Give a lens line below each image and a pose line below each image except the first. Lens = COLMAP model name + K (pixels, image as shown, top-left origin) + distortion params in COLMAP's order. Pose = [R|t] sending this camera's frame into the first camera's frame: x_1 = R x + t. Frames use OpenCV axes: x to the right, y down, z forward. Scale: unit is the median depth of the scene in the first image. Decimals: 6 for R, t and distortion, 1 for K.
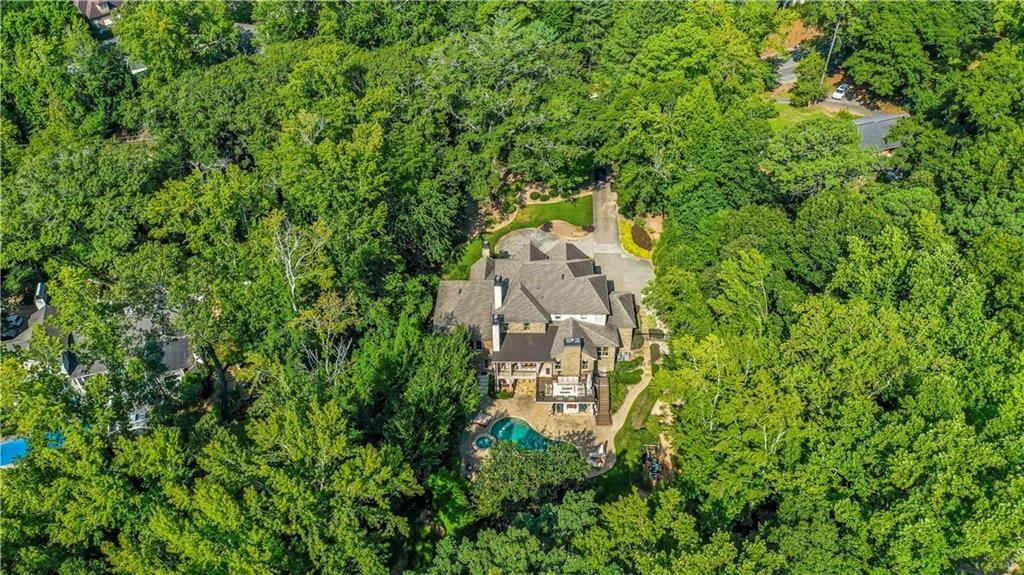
lens RADIAL K [[802.8, 0, 509.3], [0, 802.8, 284.0], [0, 0, 1]] dist [-0.010092, -0.002278]
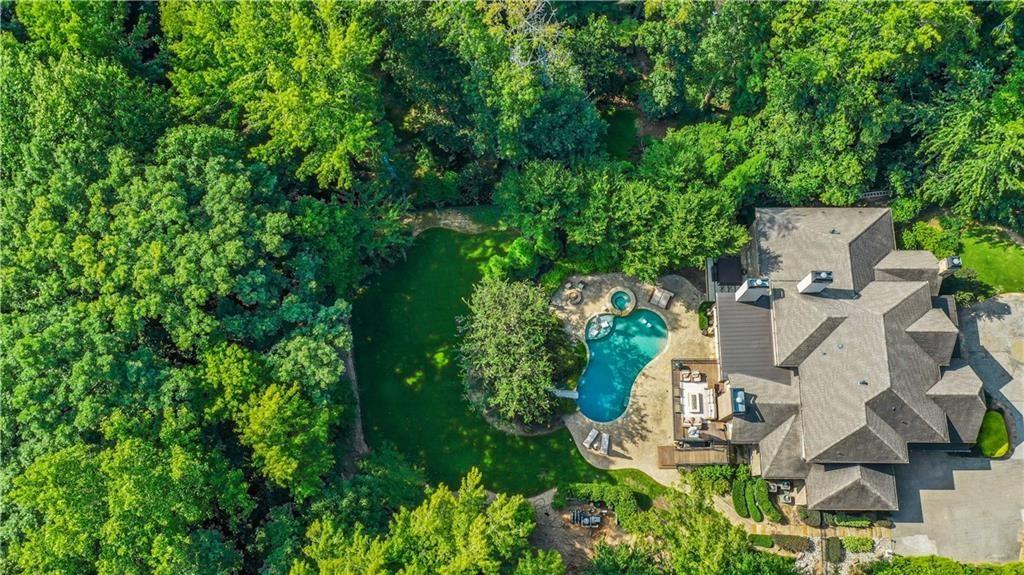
lens RADIAL K [[802.8, 0, 507.8], [0, 802.8, 280.9], [0, 0, 1]] dist [-0.010092, -0.002278]
pose [[0.013781, 0.965601, -0.259662, 0.148086], [-0.599398, 0.215833, 0.770803, -0.336737], [0.800332, 0.145018, 0.581754, 0.427636]]
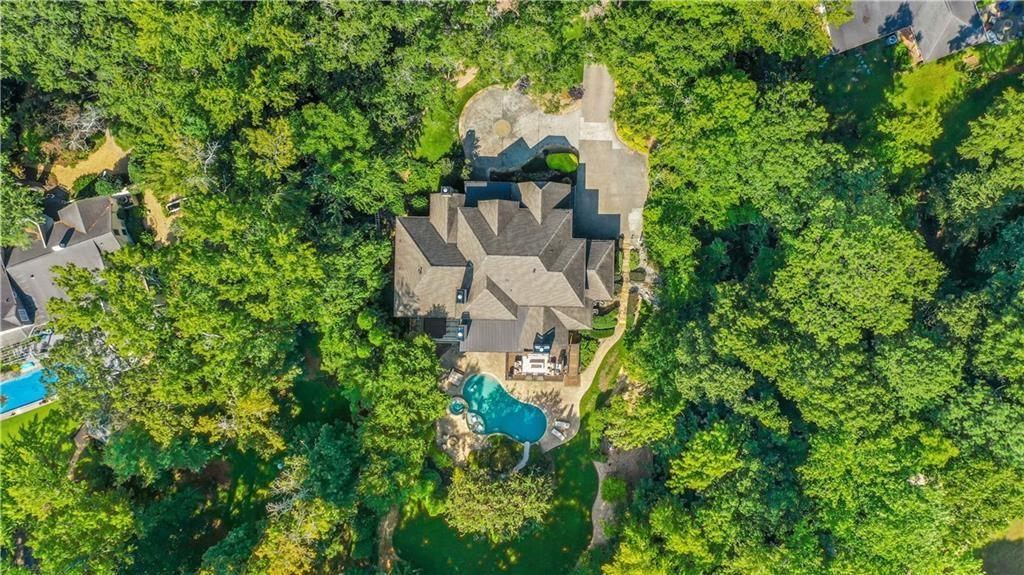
lens RADIAL K [[802.8, 0, 520.5], [0, 802.8, 281.4], [0, 0, 1]] dist [-0.010092, -0.002278]
pose [[0.999968, -0.007924, -0.000902, 0.052955], [0.005675, 0.627533, 0.778570, -0.700434], [-0.005603, -0.778550, 0.627558, 0.445154]]
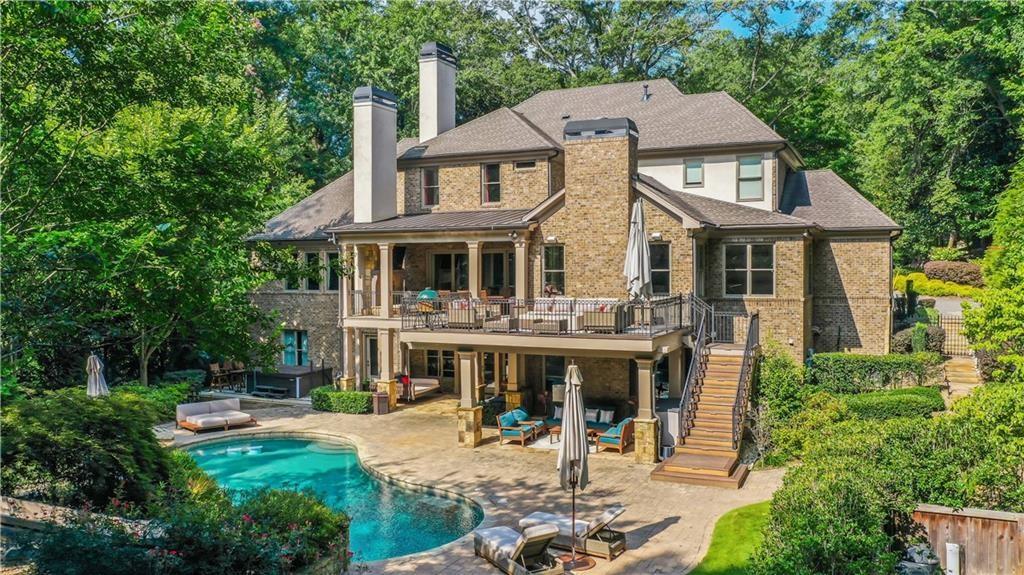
lens RADIAL K [[802.8, 0, 514.9], [0, 802.8, 282.9], [0, 0, 1]] dist [-0.010092, -0.002278]
pose [[0.922669, 0.025702, -0.384736, 0.145696], [-0.253968, 0.791290, -0.556201, 0.245758], [0.290143, 0.610900, 0.736626, 0.807054]]
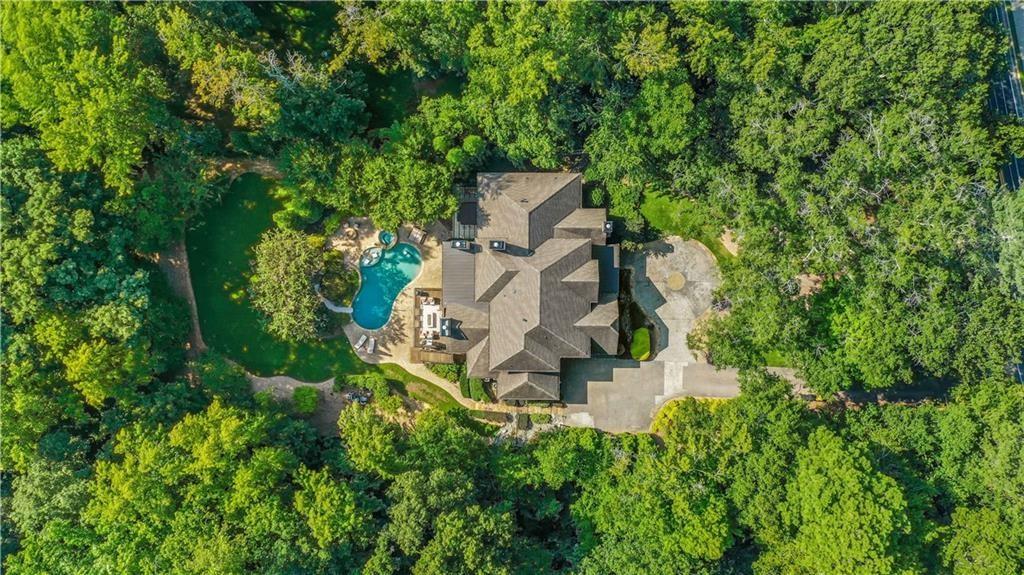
lens RADIAL K [[802.8, 0, 508.7], [0, 802.8, 288.0], [0, 0, 1]] dist [-0.010092, -0.002278]
pose [[0.021021, 0.999466, 0.025033, 0.011125], [-0.596453, -0.007558, 0.802612, -0.692507], [0.802372, -0.031803, 0.595976, 0.488756]]
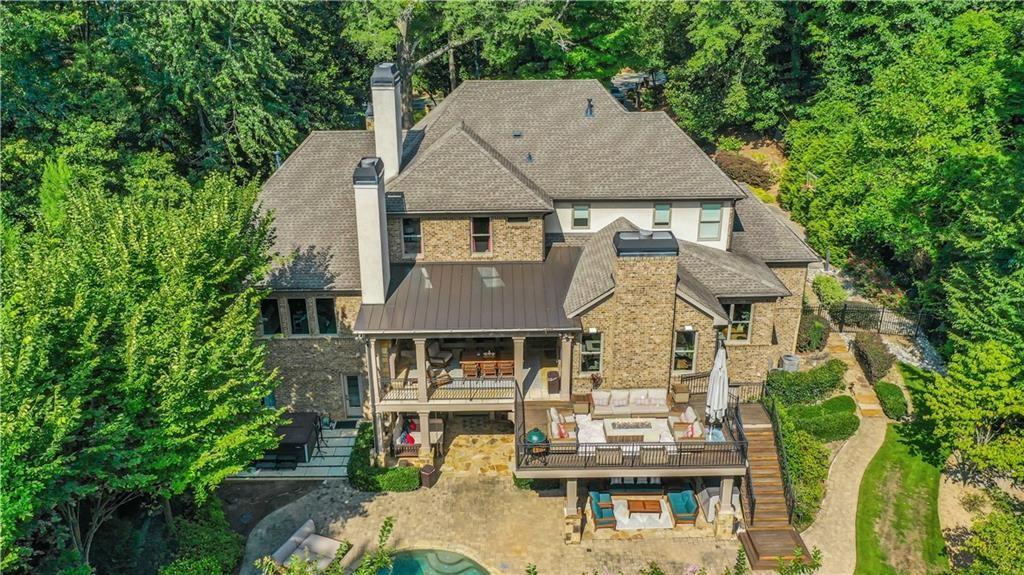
lens RADIAL K [[802.8, 0, 512.3], [0, 802.8, 286.2], [0, 0, 1]] dist [-0.010092, -0.002278]
pose [[0.999060, -0.002419, 0.043274, 0.020746], [0.014925, 0.956577, -0.291098, 0.159309], [-0.040691, 0.291471, 0.955714, 0.717913]]
